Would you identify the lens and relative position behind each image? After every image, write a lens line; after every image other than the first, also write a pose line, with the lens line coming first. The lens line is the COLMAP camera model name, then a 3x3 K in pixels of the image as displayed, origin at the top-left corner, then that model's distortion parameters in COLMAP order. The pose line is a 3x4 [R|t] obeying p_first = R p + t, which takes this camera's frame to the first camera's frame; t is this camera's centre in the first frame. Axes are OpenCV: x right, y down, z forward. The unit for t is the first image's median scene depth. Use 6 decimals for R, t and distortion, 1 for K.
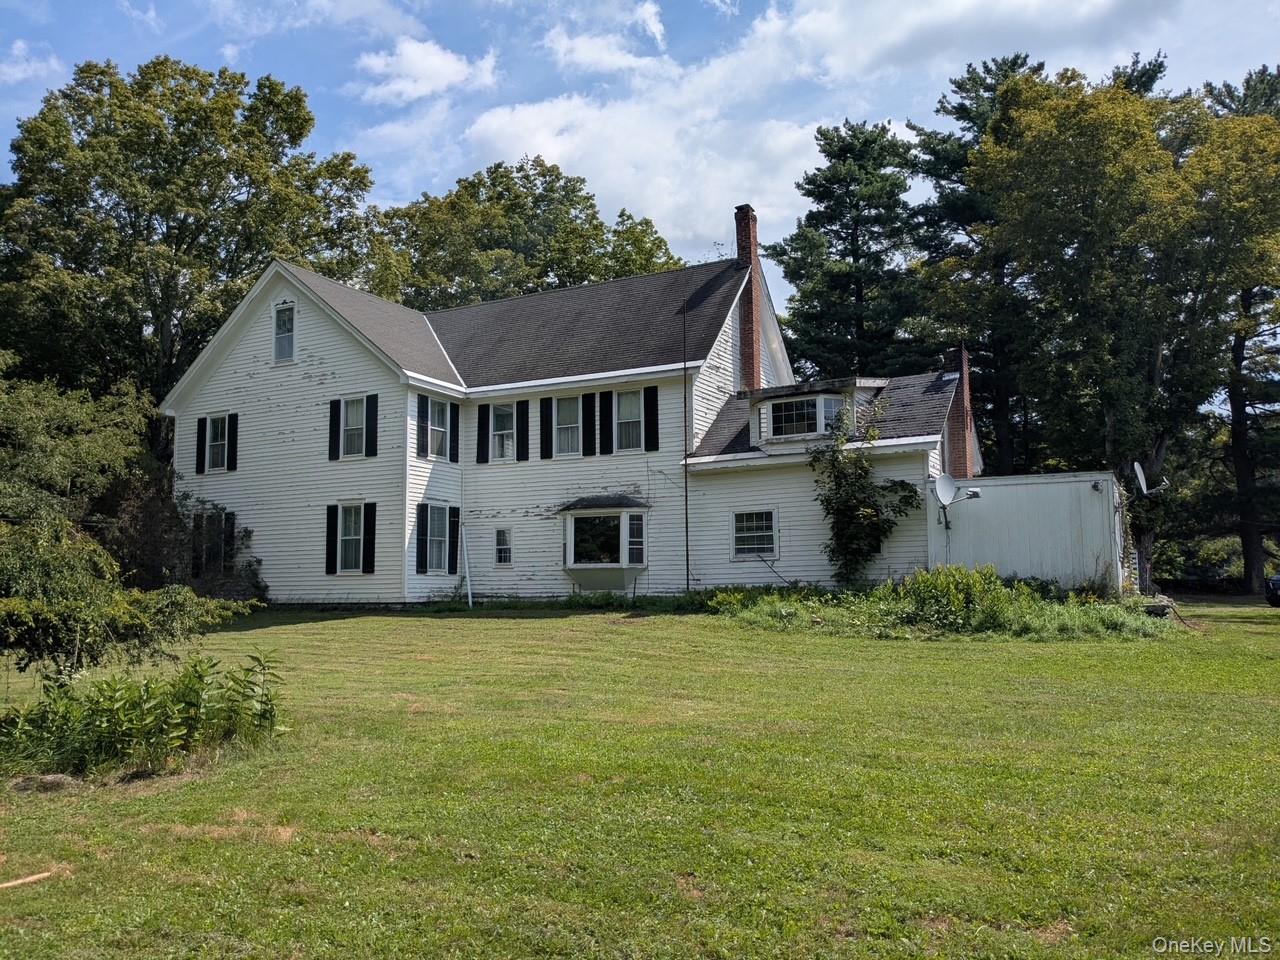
lens RADIAL K [[1032.6, 0, 642.4], [0, 1032.6, 475.6], [0, 0, 1]] dist [0.043024, -0.045480]
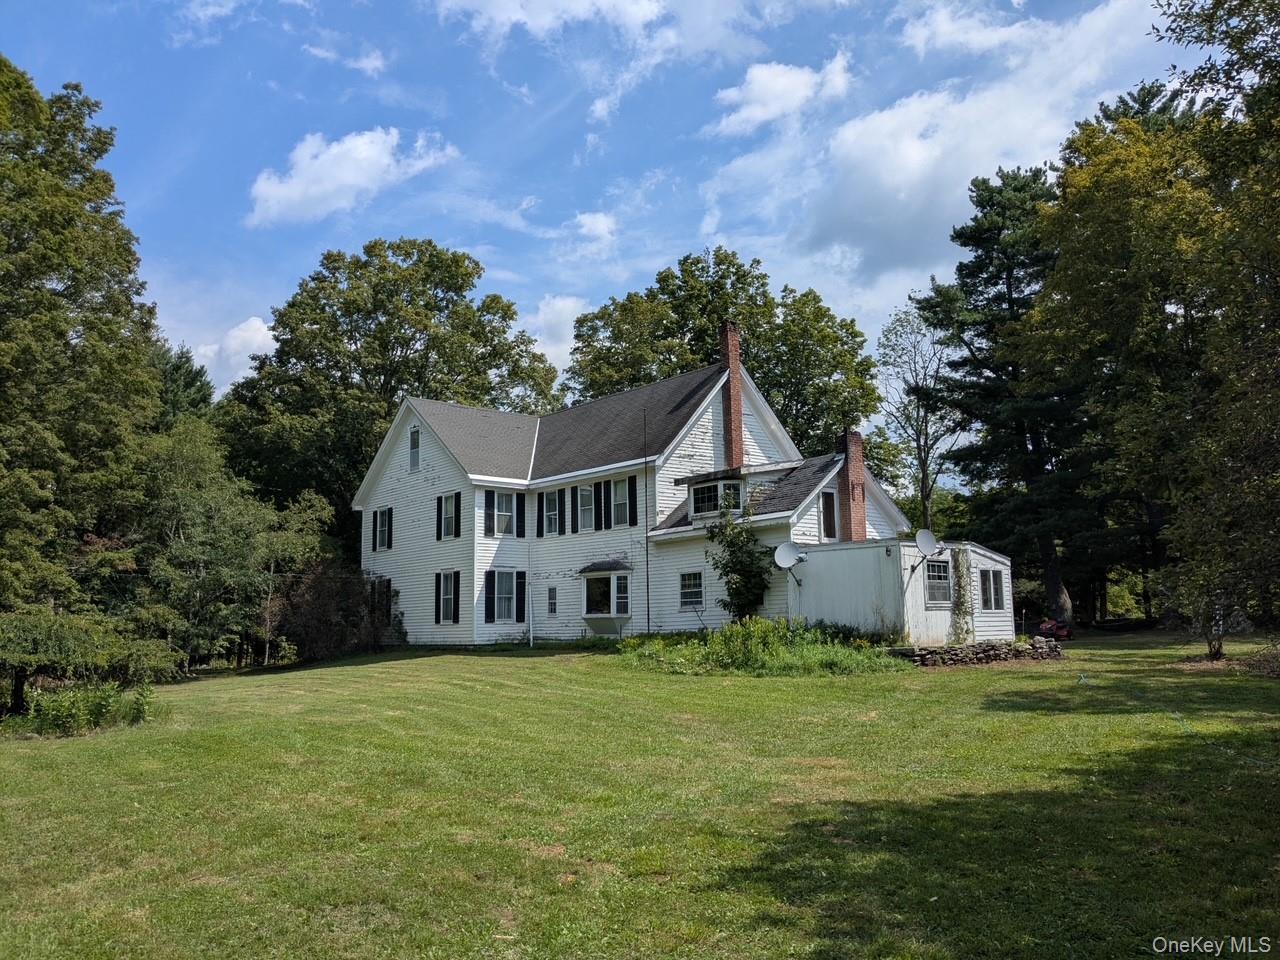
lens RADIAL K [[1032.6, 0, 642.6], [0, 1032.6, 485.8], [0, 0, 1]] dist [0.043024, -0.045480]
pose [[0.933201, -0.058282, -0.354598, 0.456473], [0.051170, 0.998257, -0.029411, -0.033555], [0.355694, 0.009301, 0.934556, -0.192785]]
